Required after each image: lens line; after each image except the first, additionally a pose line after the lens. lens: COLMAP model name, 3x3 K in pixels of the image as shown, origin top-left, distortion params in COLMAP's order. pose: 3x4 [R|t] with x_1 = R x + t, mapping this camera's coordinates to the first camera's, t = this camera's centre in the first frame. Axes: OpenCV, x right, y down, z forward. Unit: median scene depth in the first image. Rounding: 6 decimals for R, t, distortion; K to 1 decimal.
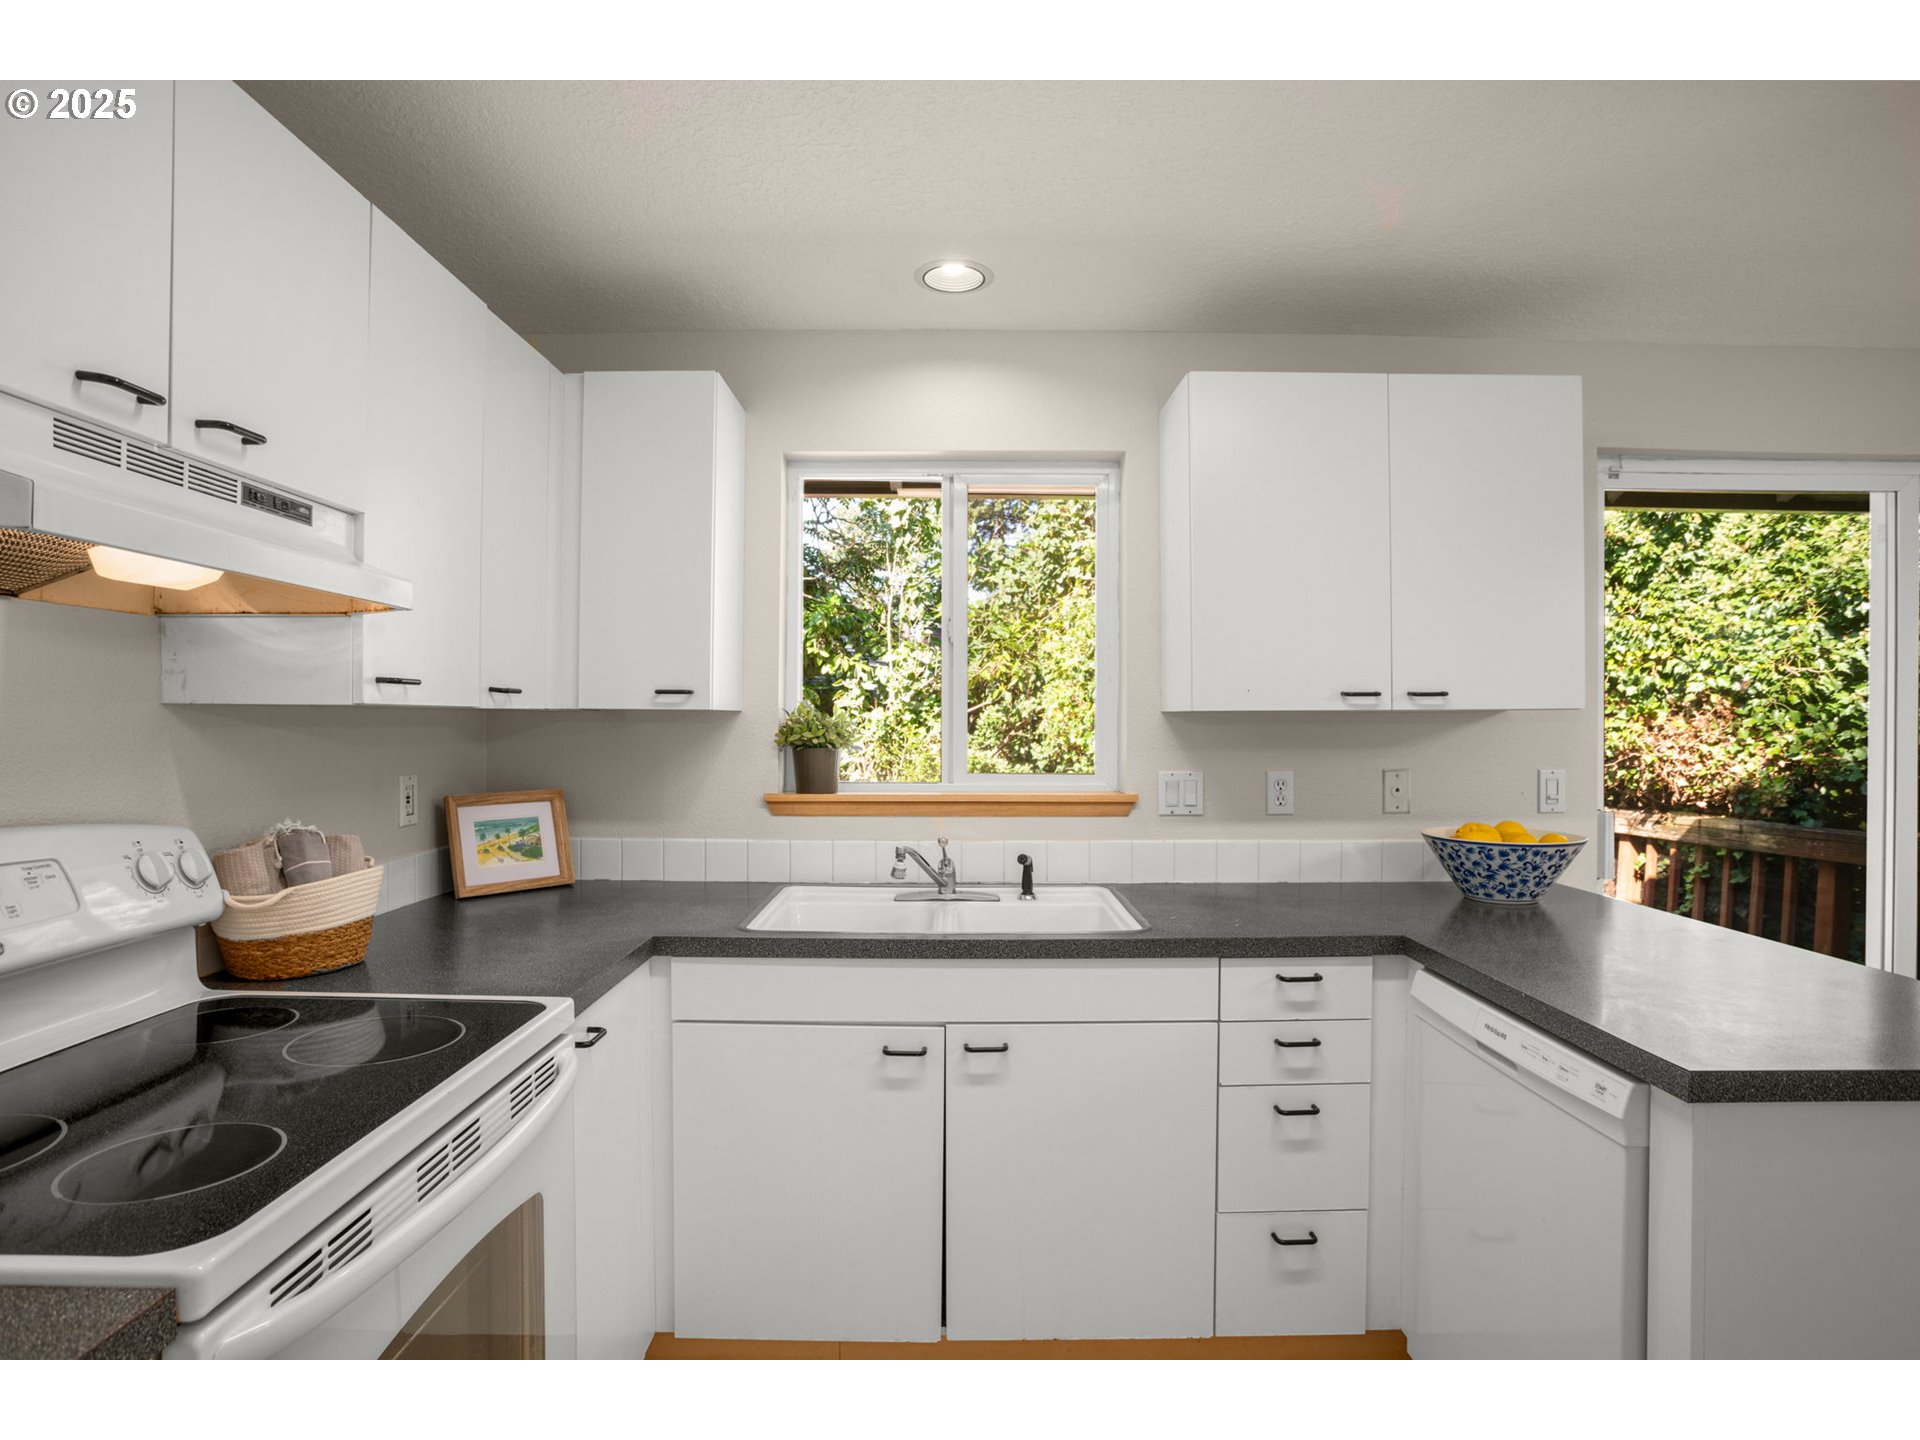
lens RADIAL K [[999.0, 0, 960.0], [0, 999.0, 720.0], [0, 0, 1]] dist [-0.032284, 0.000215]
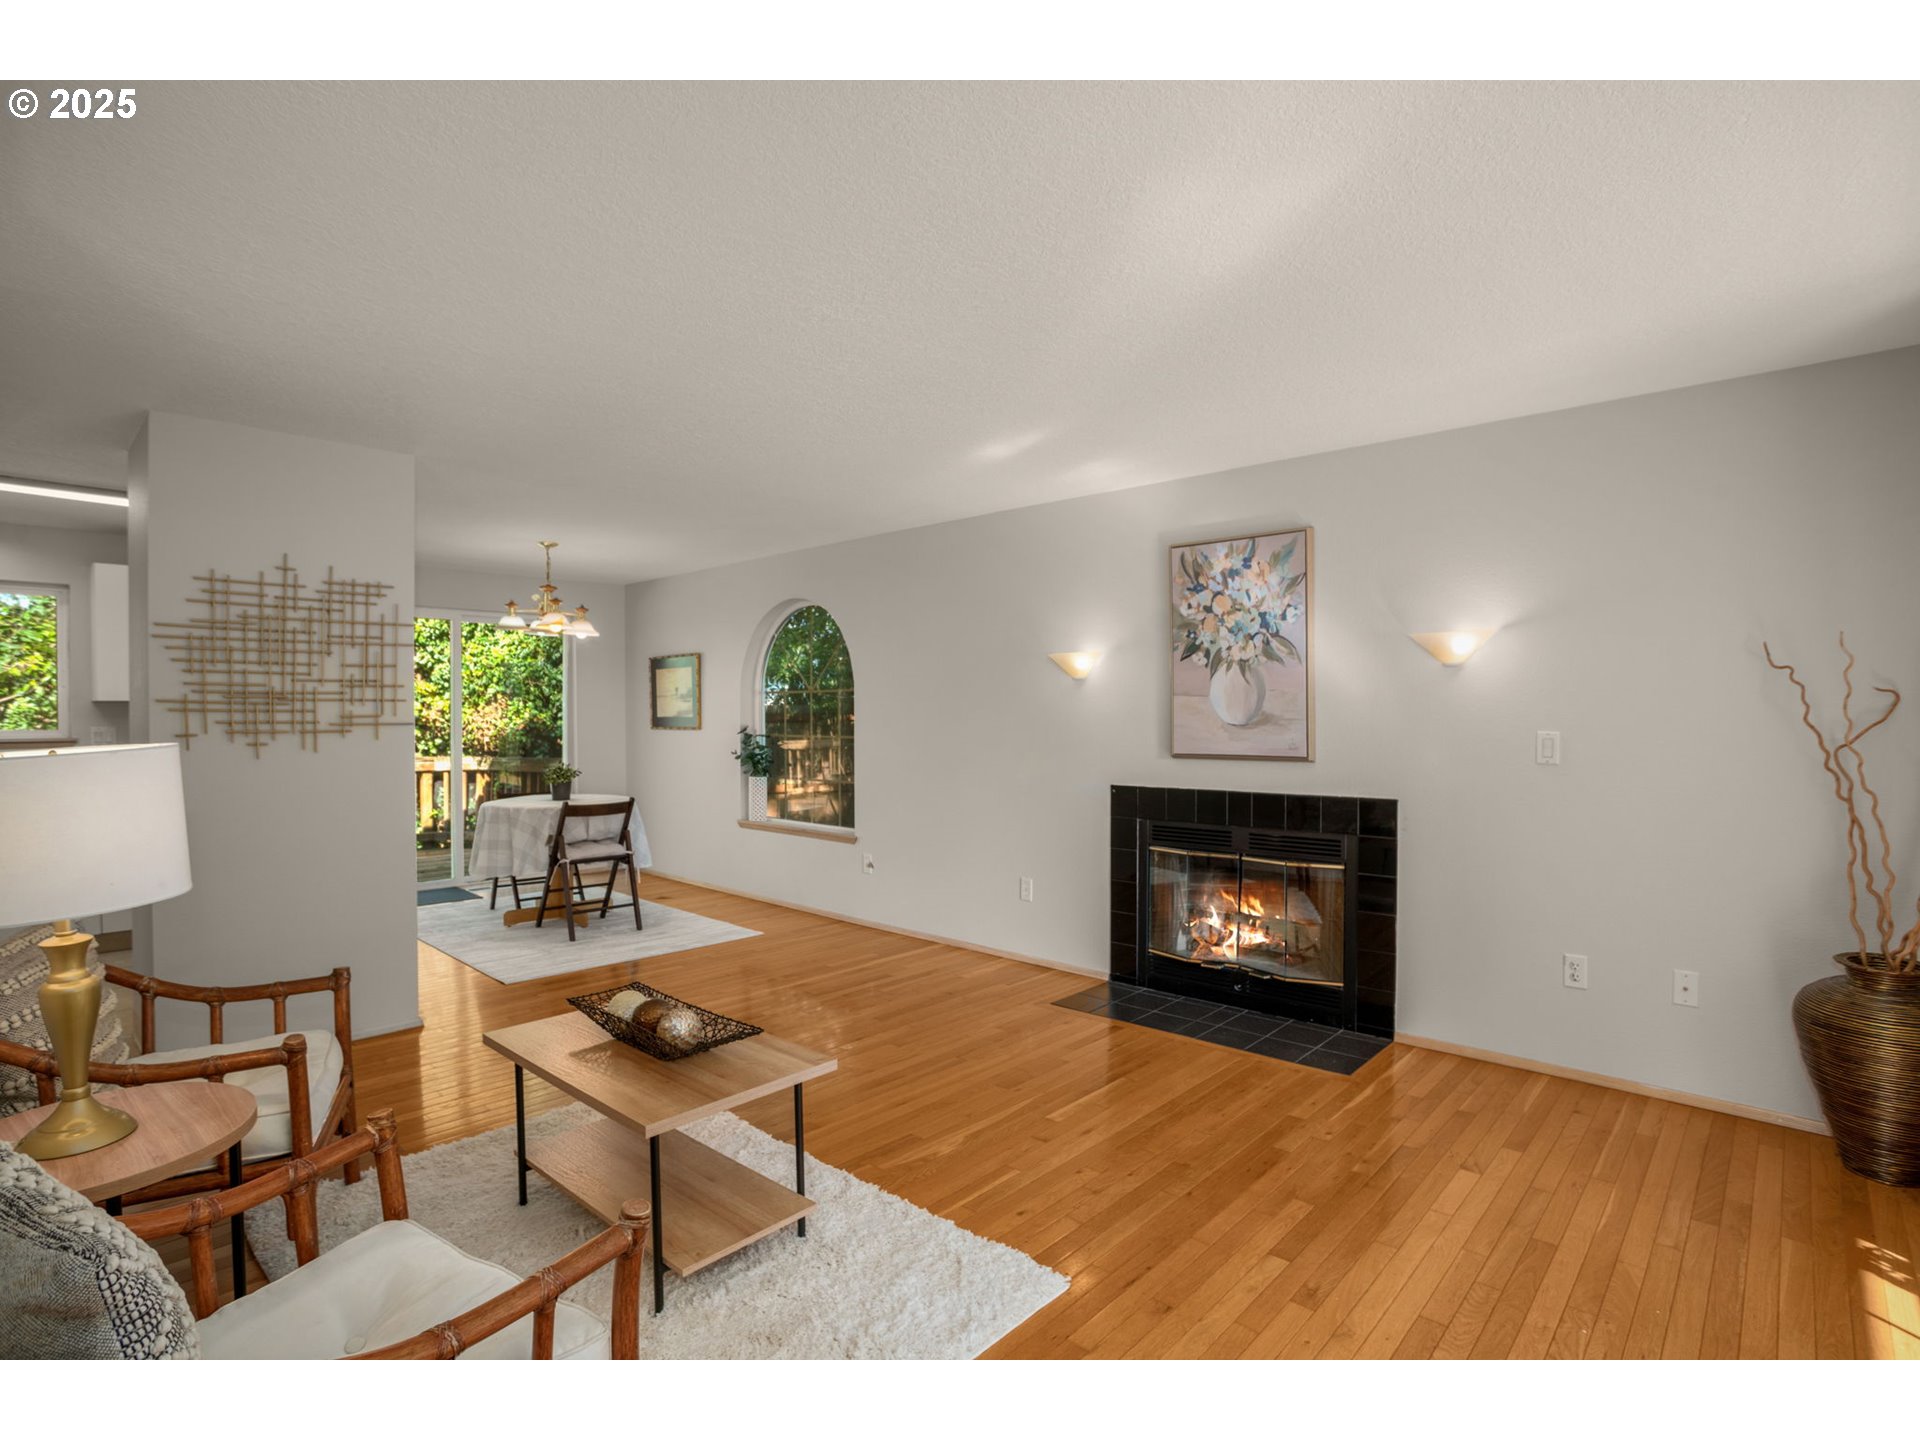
lens RADIAL K [[931.9, 0, 960.0], [0, 931.9, 720.0], [0, 0, 1]] dist [-0.046485, 0.001283]
pose [[0.680353, -0.009363, 0.732824, 0.031984], [0.003443, 0.999948, 0.009580, 0.010646], [-0.732876, -0.003995, 0.680350, -0.929428]]
